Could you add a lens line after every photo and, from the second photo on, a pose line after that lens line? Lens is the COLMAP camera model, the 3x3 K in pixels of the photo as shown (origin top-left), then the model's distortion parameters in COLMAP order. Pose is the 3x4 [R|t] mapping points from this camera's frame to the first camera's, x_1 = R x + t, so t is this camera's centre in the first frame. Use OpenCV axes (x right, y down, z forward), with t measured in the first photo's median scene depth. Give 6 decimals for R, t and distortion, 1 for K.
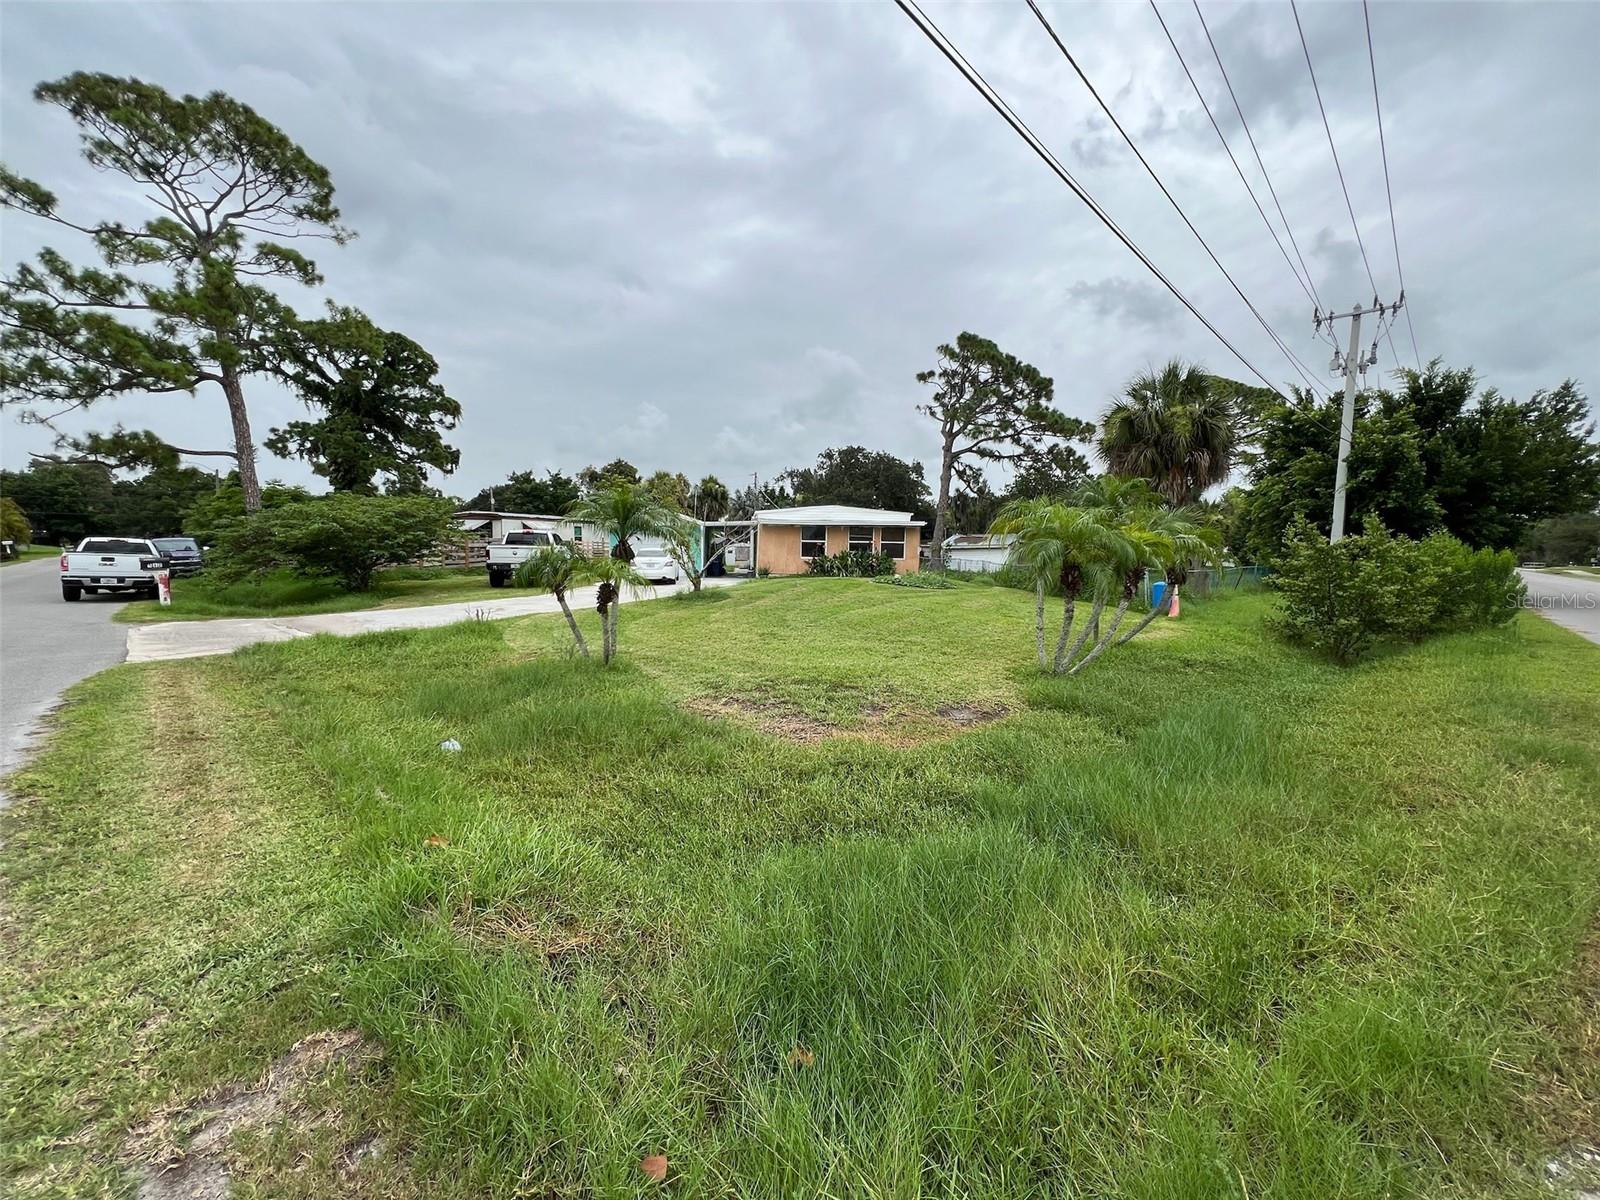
lens RADIAL K [[643.8, 0, 790.1], [0, 643.8, 603.3], [0, 0, 1]] dist [0.003724, 0.000259]
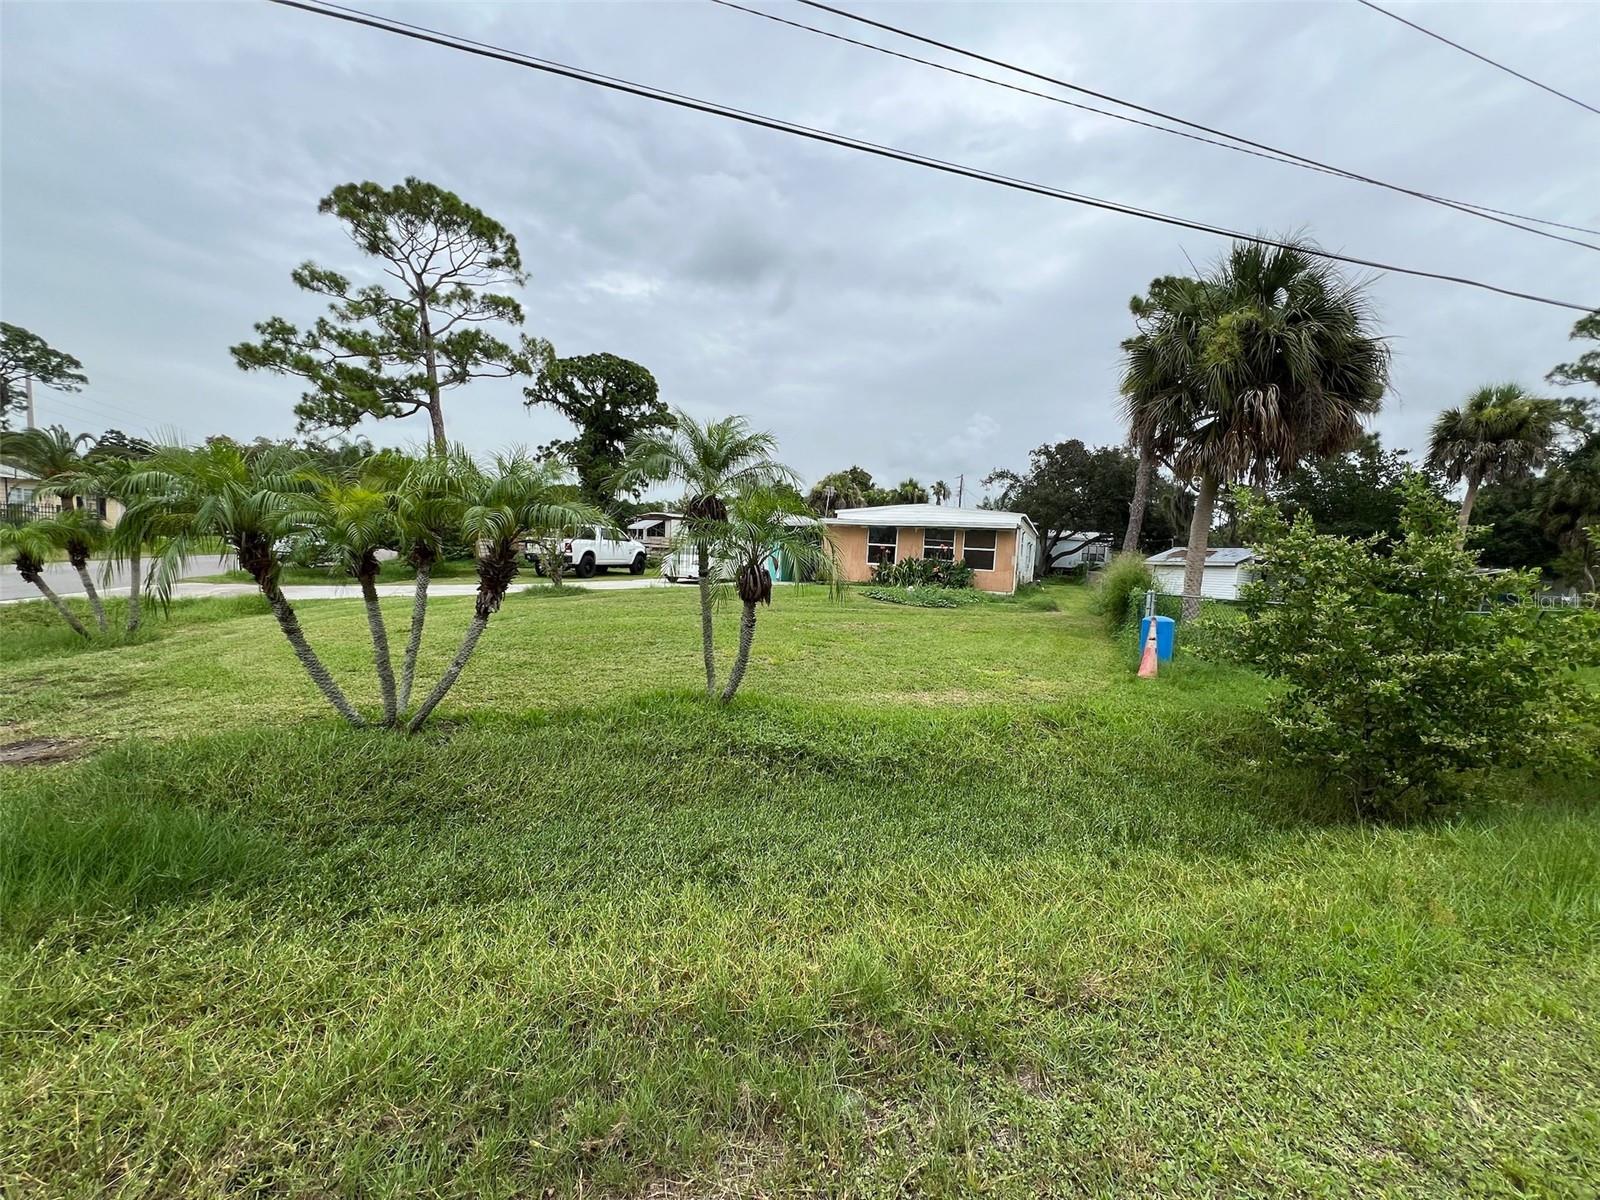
lens RADIAL K [[643.8, 0, 797.2], [0, 643.8, 611.3], [0, 0, 1]] dist [0.003724, 0.000259]
pose [[0.886251, 0.074284, -0.457210, 0.217694], [-0.077132, 0.996943, 0.012462, -0.006206], [0.456738, 0.024221, 0.889272, 0.119173]]
